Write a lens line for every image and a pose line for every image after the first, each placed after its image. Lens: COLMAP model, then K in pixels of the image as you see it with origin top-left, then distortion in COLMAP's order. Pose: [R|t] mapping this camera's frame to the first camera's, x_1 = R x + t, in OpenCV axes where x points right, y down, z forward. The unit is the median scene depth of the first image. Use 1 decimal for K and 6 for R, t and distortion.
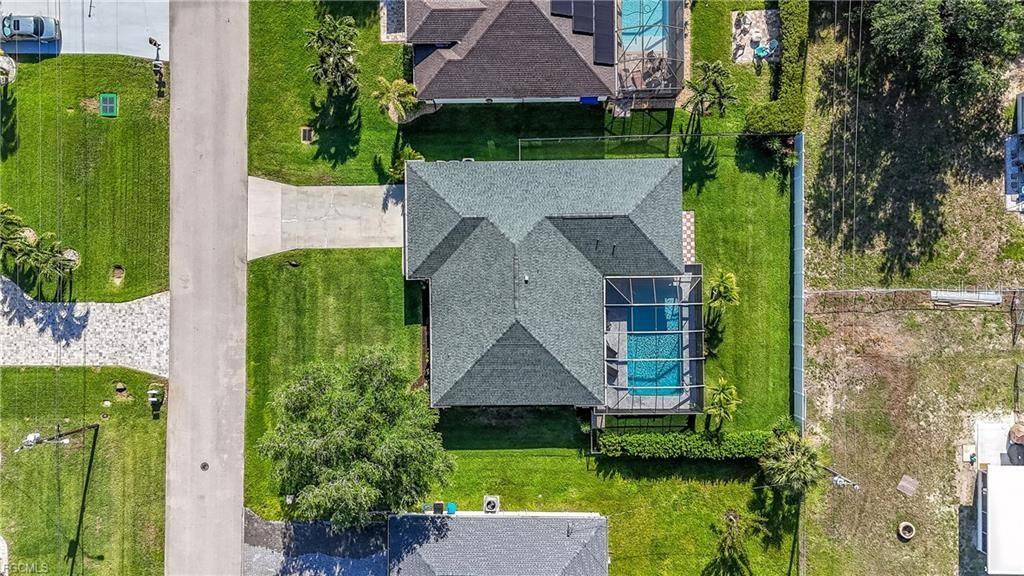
lens RADIAL K [[750.6, 0, 514.2], [0, 750.6, 290.5], [0, 0, 1]] dist [0.067158, -0.068217]
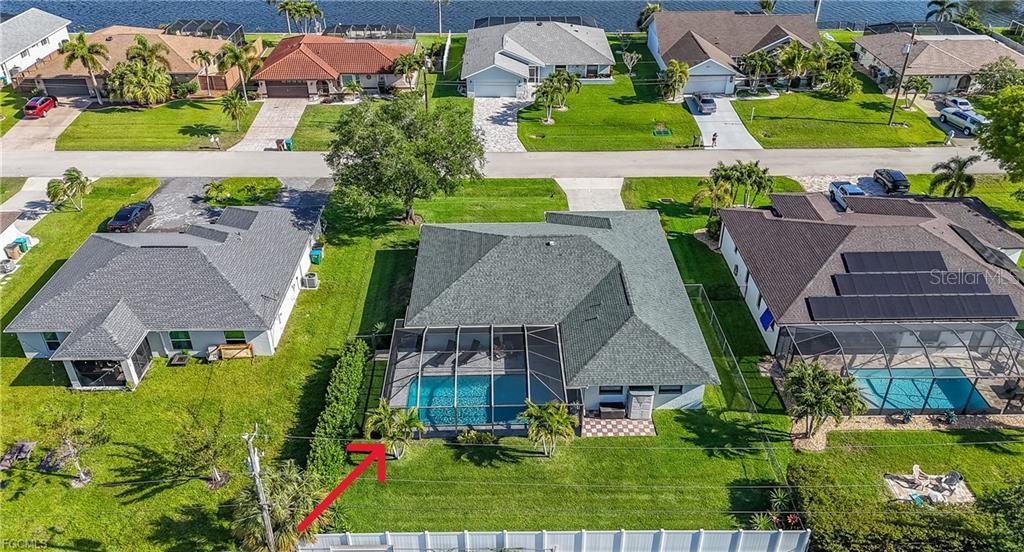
lens RADIAL K [[760.8, 0, 512.0], [0, 760.8, 276.0], [0, 0, 1]] dist [0.035583, -0.002294]
pose [[0.008348, 0.562358, -0.826852, 0.759708], [-0.999891, 0.014757, -0.000058, 0.031111], [0.012169, 0.826762, 0.562420, 0.459451]]
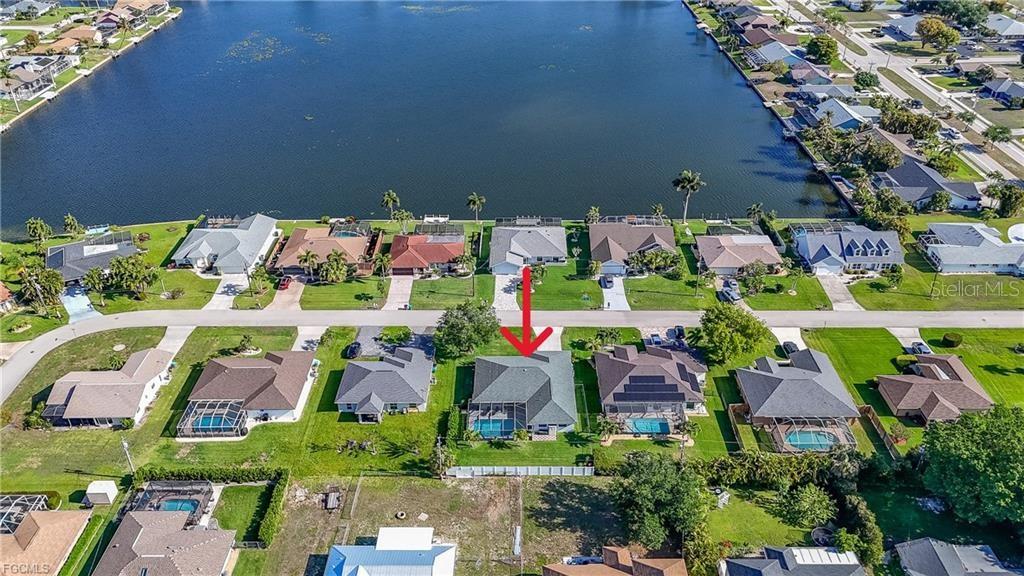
lens RADIAL K [[750.6, 0, 514.2], [0, 750.6, 290.5], [0, 0, 1]] dist [0.067158, -0.068217]
pose [[-0.007269, 0.550470, -0.834823, 1.839532], [-0.999852, 0.009003, 0.014642, -0.017101], [0.015576, 0.834806, 0.550323, -0.580789]]
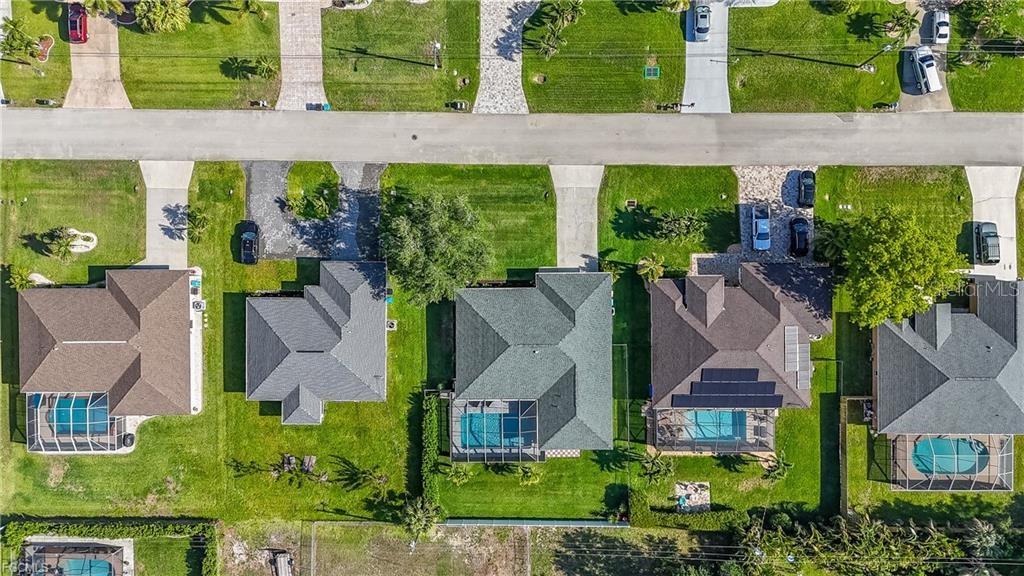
lens RADIAL K [[750.6, 0, 514.2], [0, 750.6, 290.5], [0, 0, 1]] dist [0.067158, -0.068217]
pose [[-0.001588, 0.999683, 0.025113, -0.141025], [-0.999684, -0.002218, 0.025040, -0.008247], [0.025088, -0.025066, 0.999371, -0.539164]]
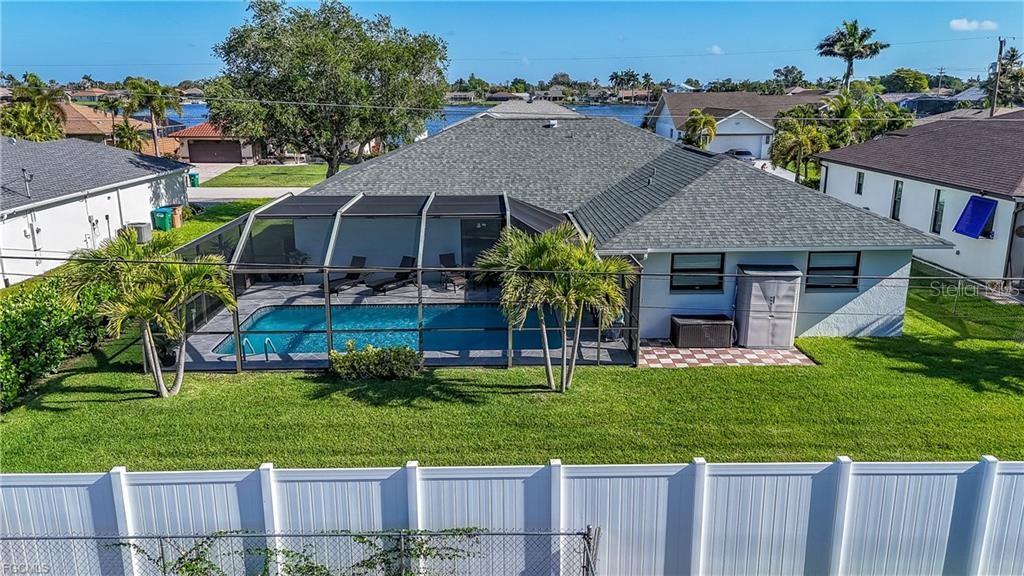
lens RADIAL K [[752.4, 0, 512.0], [0, 752.4, 288.0], [0, 0, 1]] dist [0.031816, -0.005361]
pose [[0.016350, 0.266039, -0.963824, 0.517791], [-0.999798, 0.015616, -0.012650, 0.019499], [0.011686, 0.963836, 0.266241, 0.890895]]
